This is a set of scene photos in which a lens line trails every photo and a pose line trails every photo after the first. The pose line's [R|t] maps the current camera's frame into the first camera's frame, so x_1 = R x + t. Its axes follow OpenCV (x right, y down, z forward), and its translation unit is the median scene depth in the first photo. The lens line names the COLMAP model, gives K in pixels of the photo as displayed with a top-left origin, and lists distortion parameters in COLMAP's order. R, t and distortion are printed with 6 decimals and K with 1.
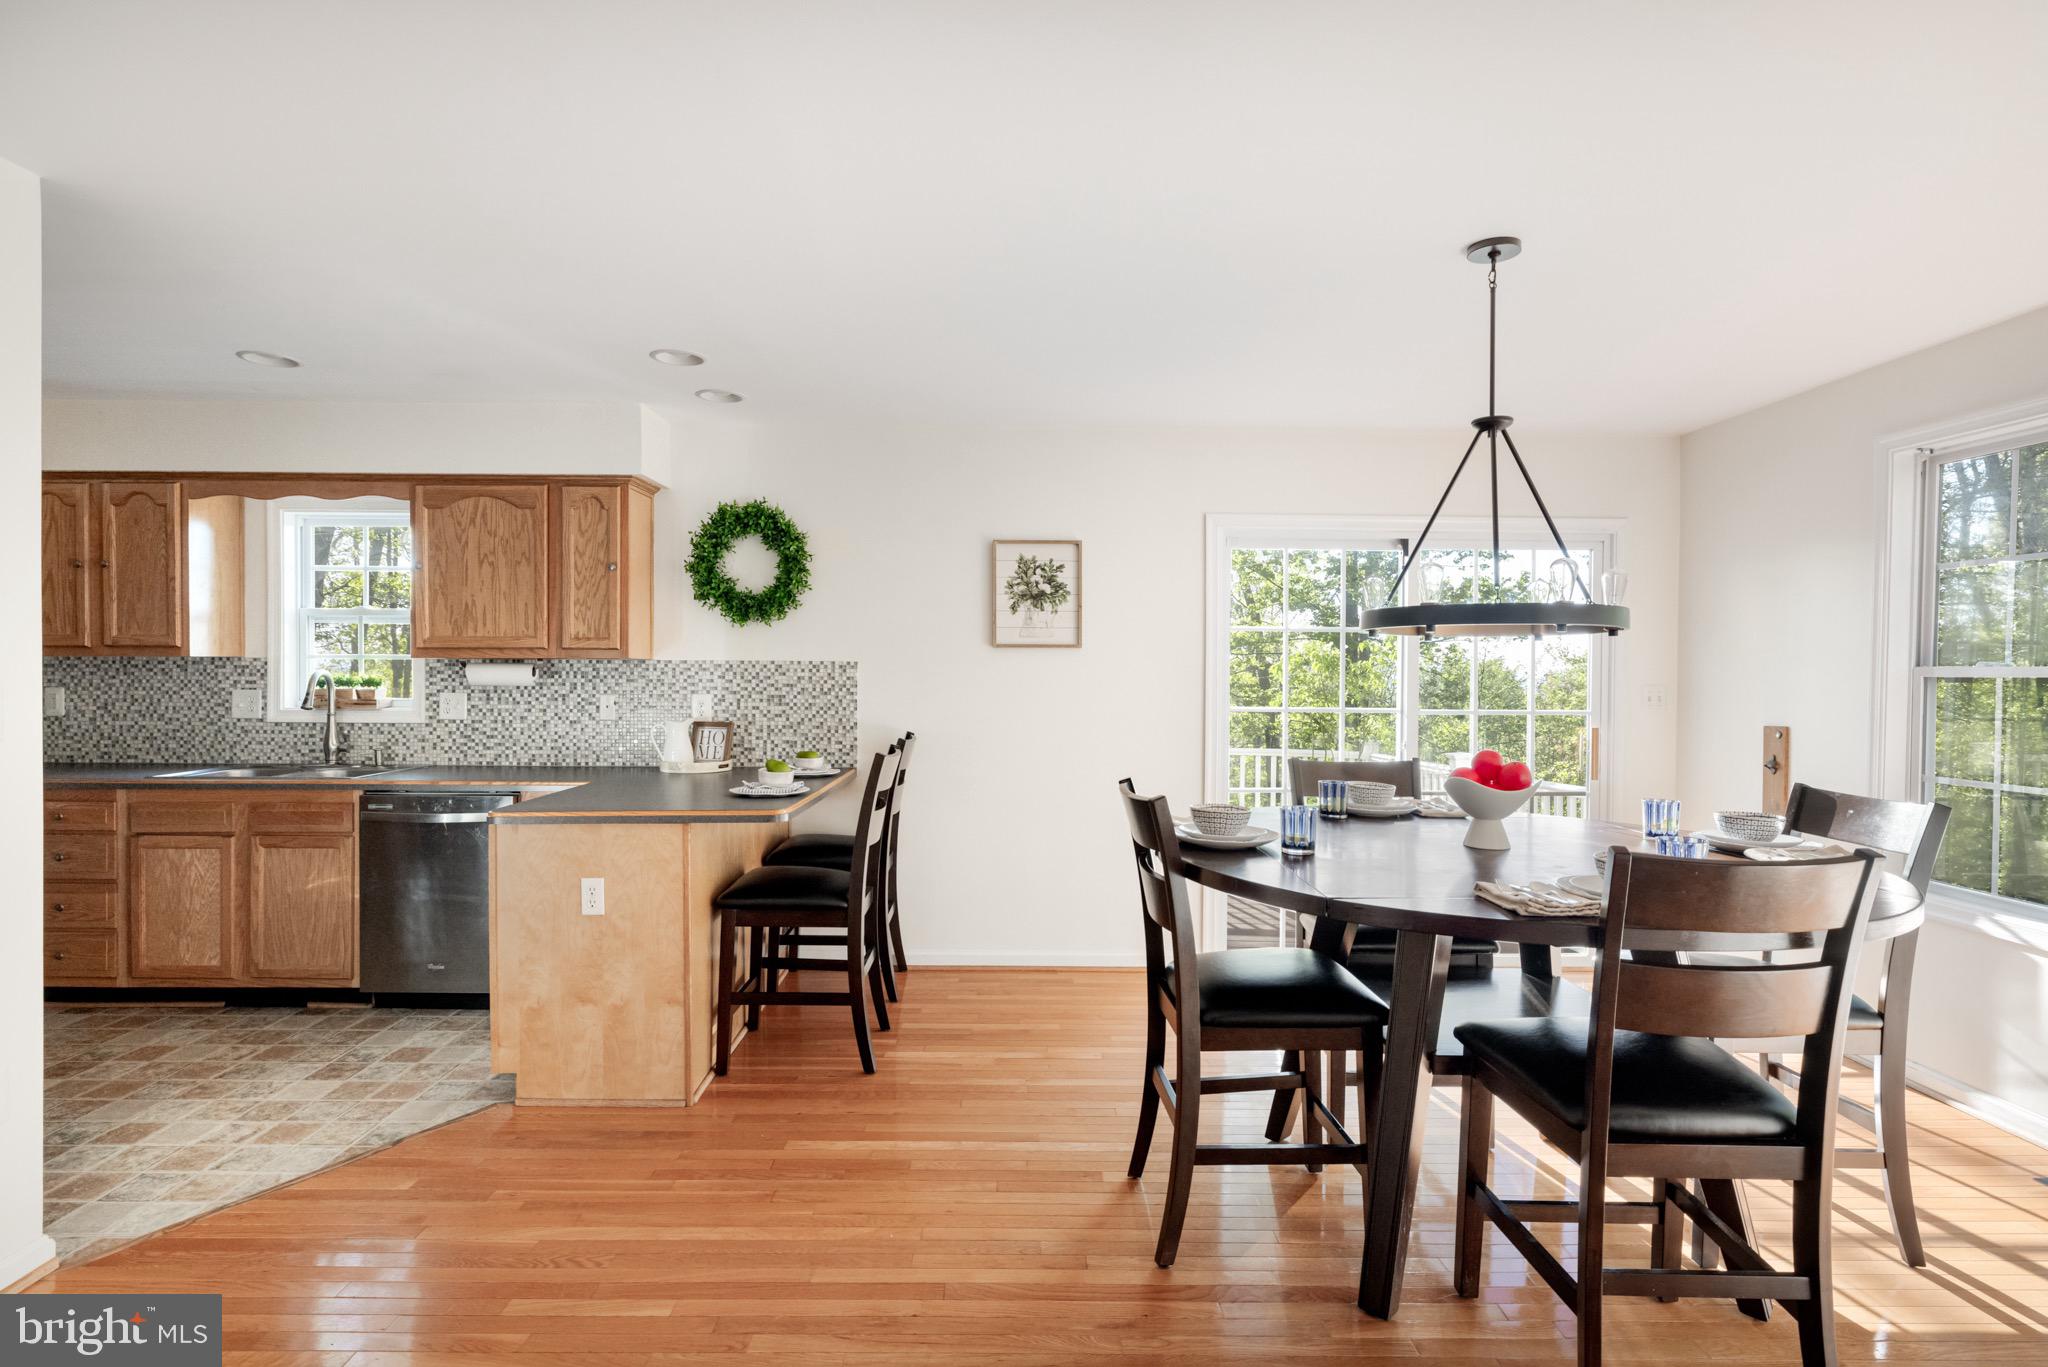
lens RADIAL K [[1034.4, 0, 1024.0], [0, 1034.4, 683.5], [0, 0, 1]] dist [-0.001204, -0.000081]
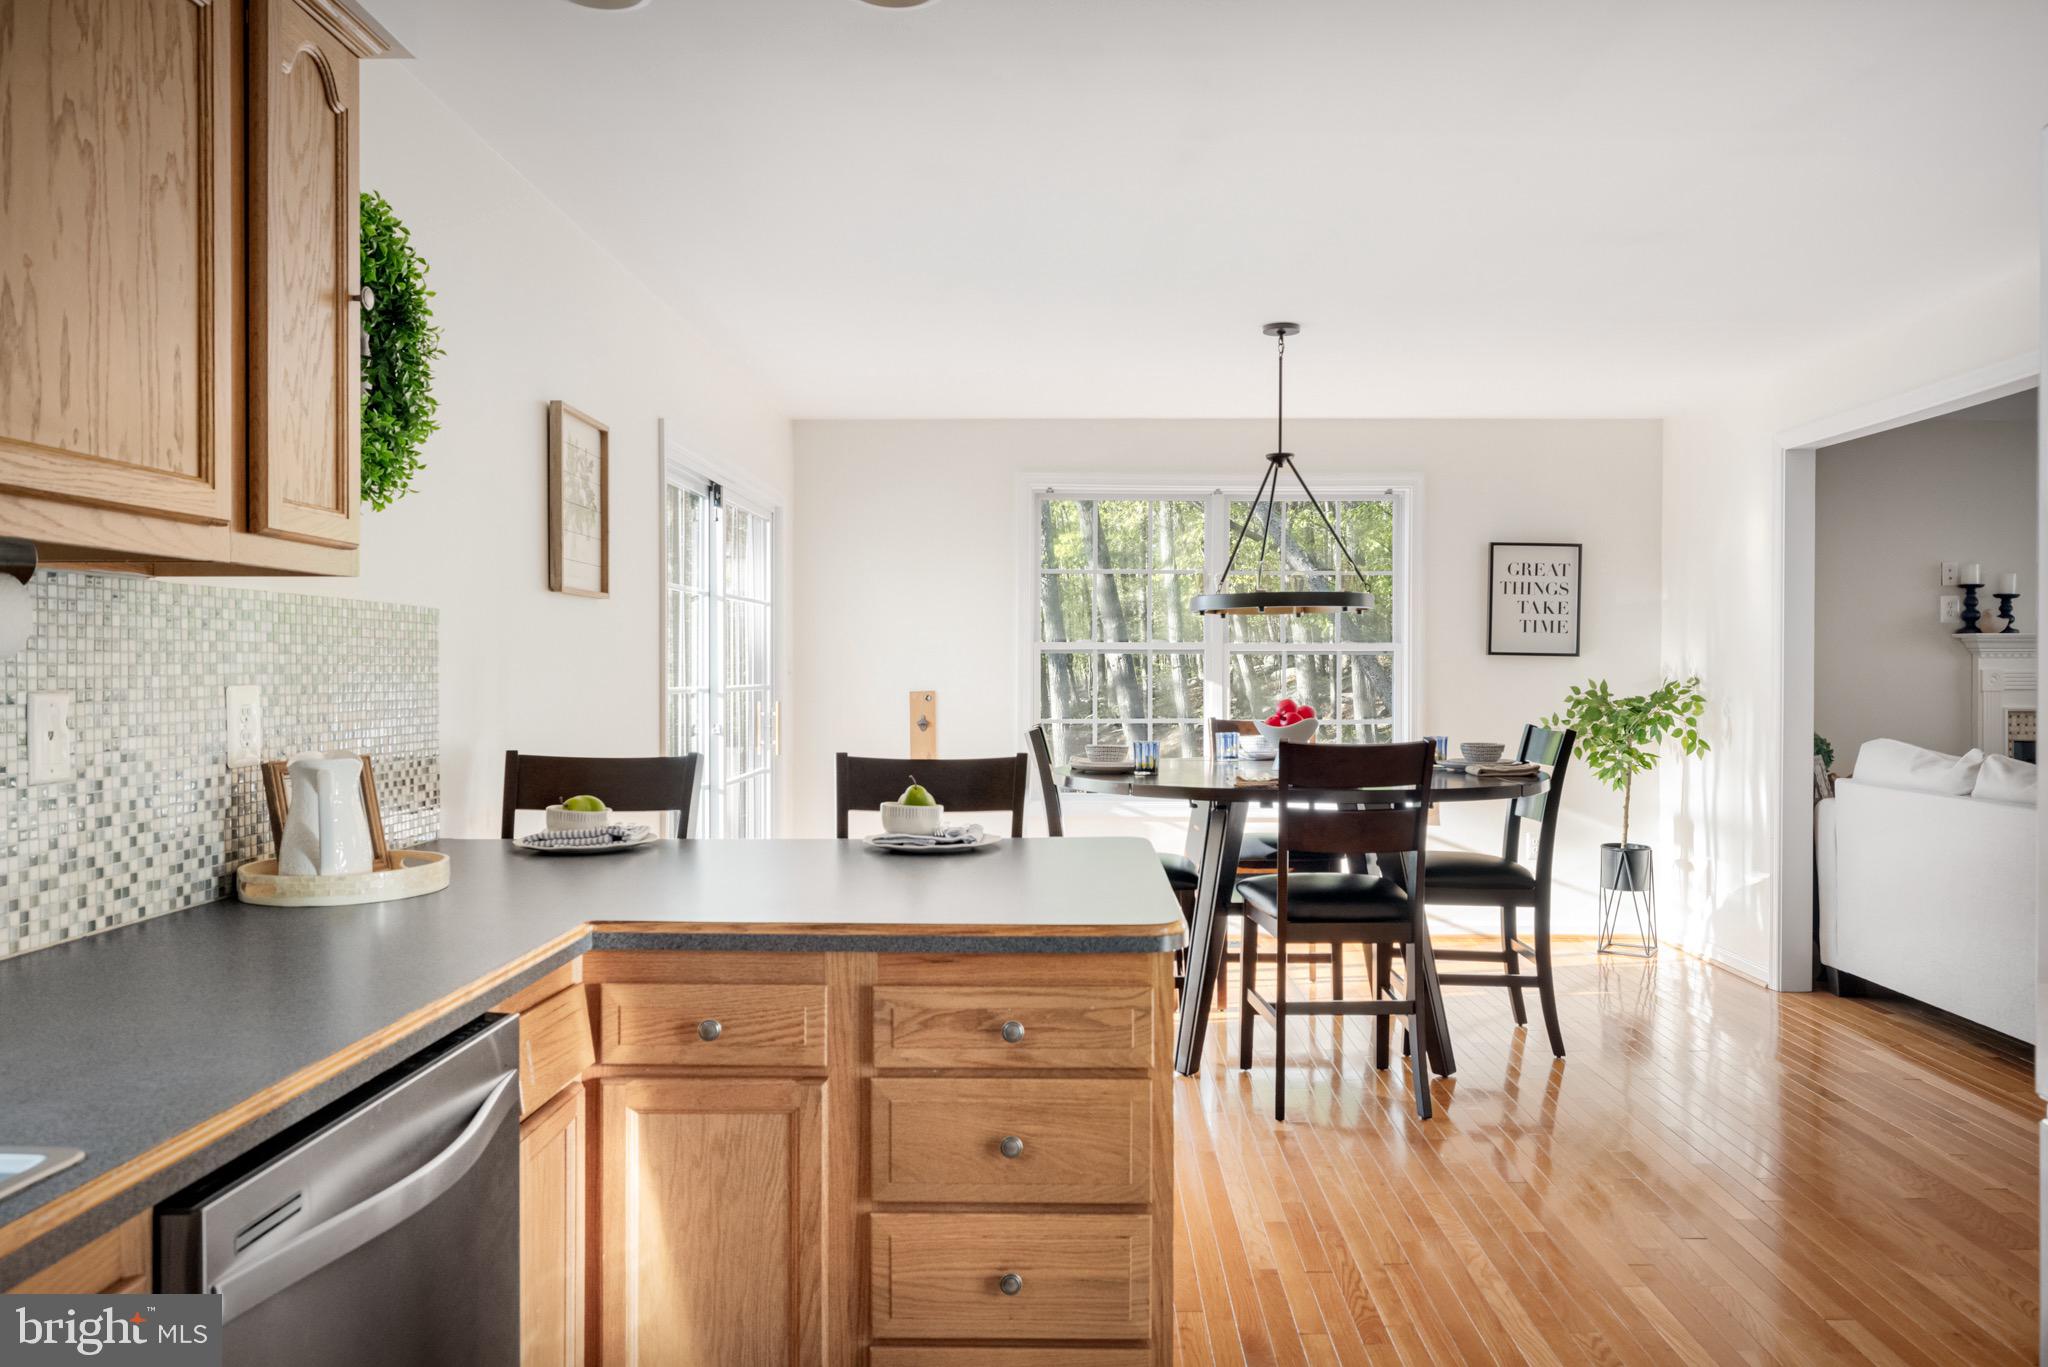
lens RADIAL K [[1414.1, 0, 1024.0], [0, 1414.1, 683.5], [0, 0, 1]] dist [0.028387, 0.000537]
pose [[0.025683, -0.017416, 0.999518, -0.823913], [0.010684, 0.999796, 0.017146, 0.004511], [-0.999613, 0.010238, 0.025863, 0.753918]]
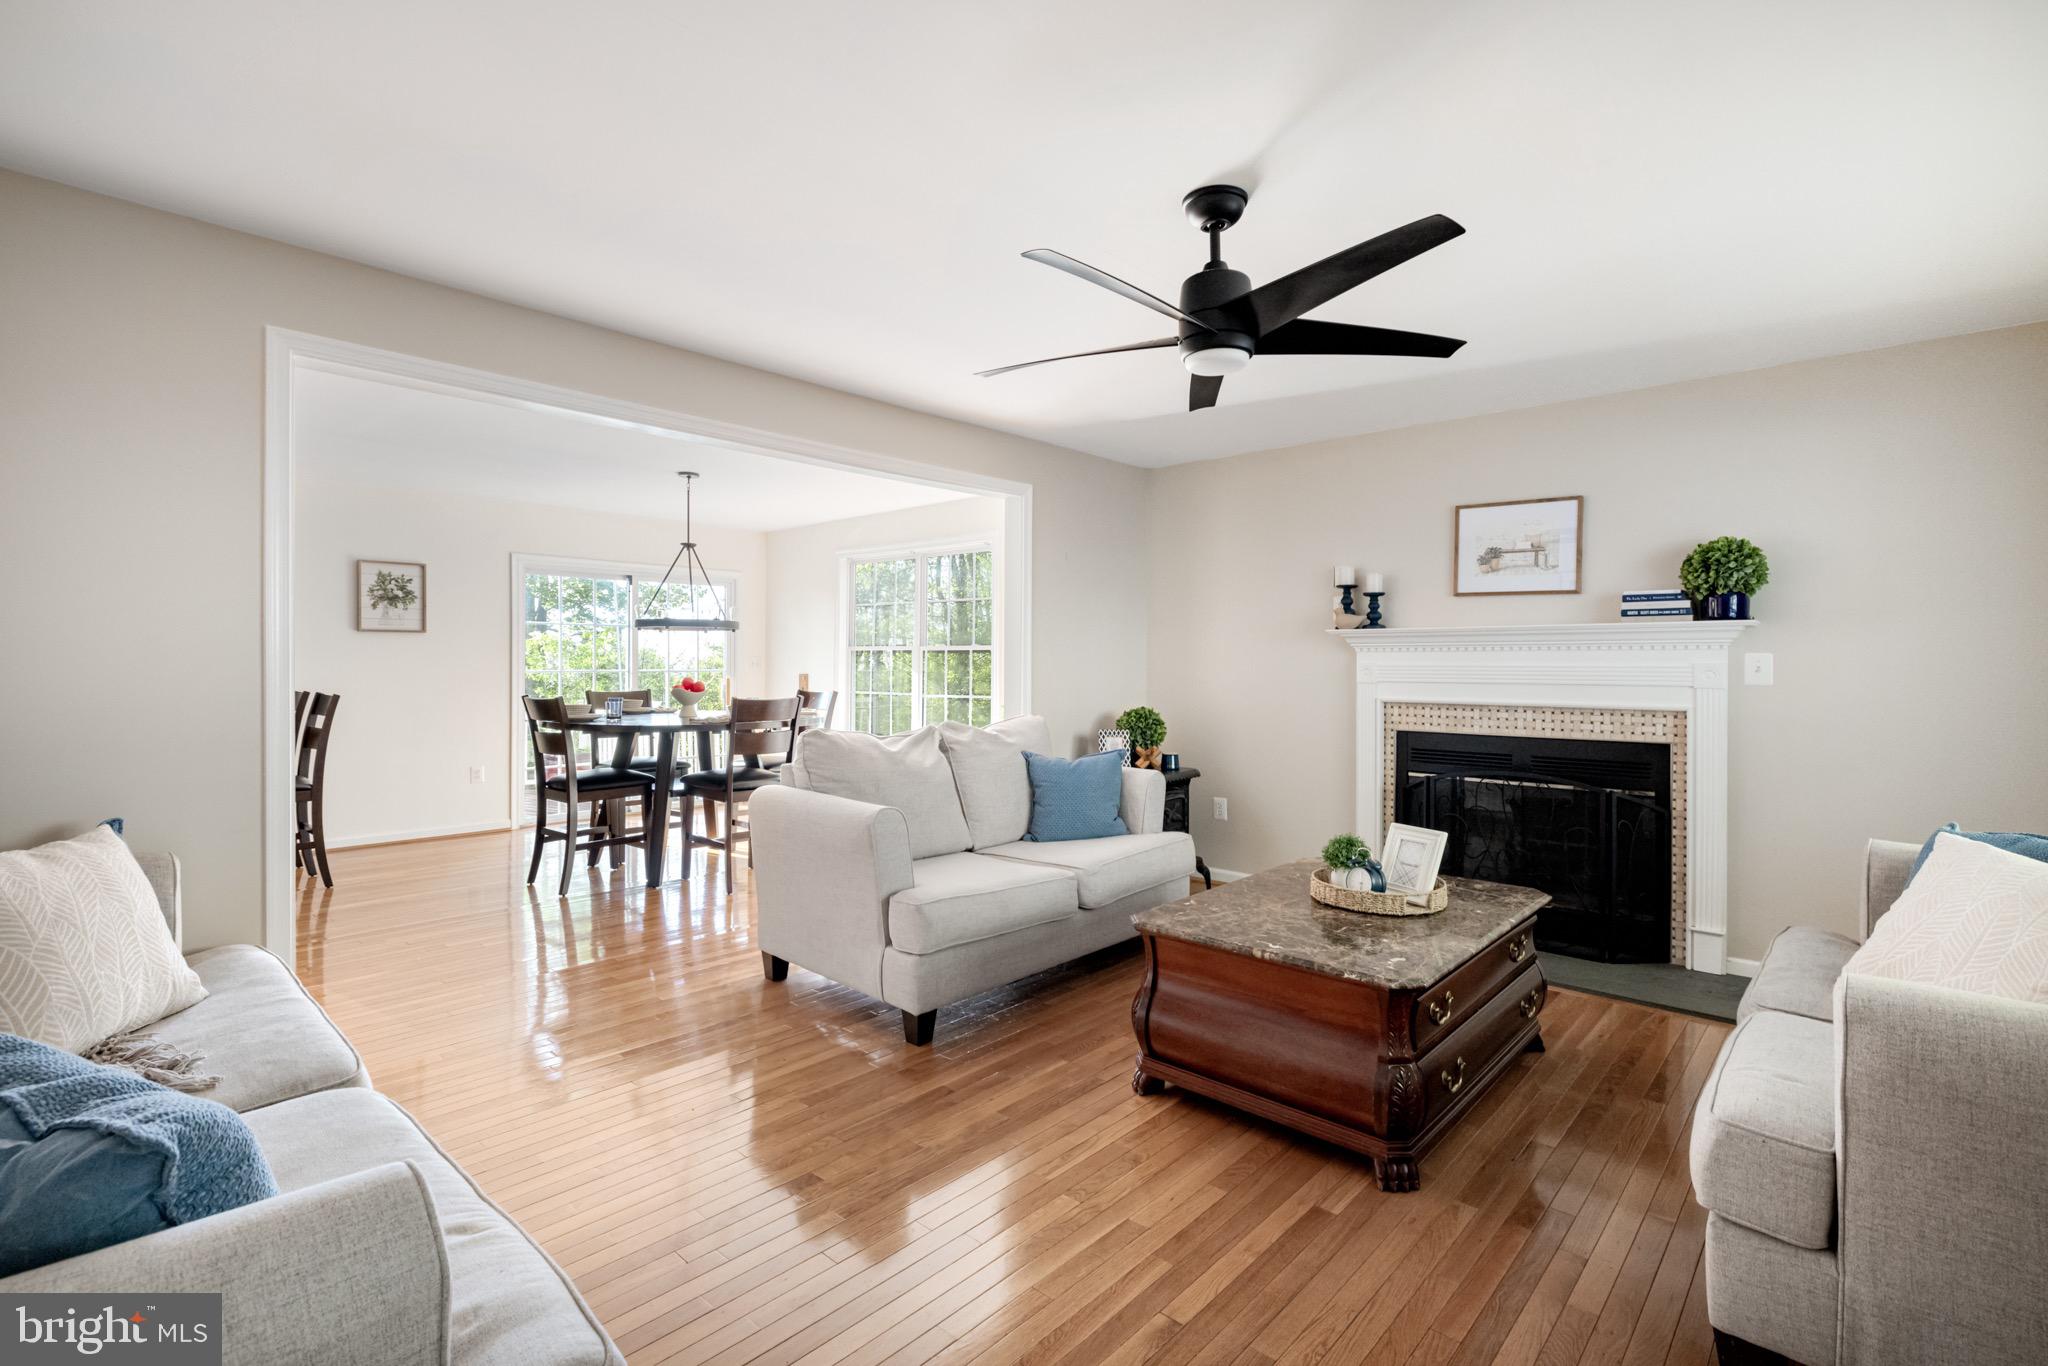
lens RADIAL K [[928.2, 0, 1047.3], [0, 928.2, 658.3], [0, 0, 1]] dist [-0.026625, 0.000448]
pose [[0.669883, -0.000622, 0.742467, -0.357261], [0.011422, 0.999890, -0.009468, 0.029205], [-0.742379, 0.014823, 0.669816, -0.648240]]
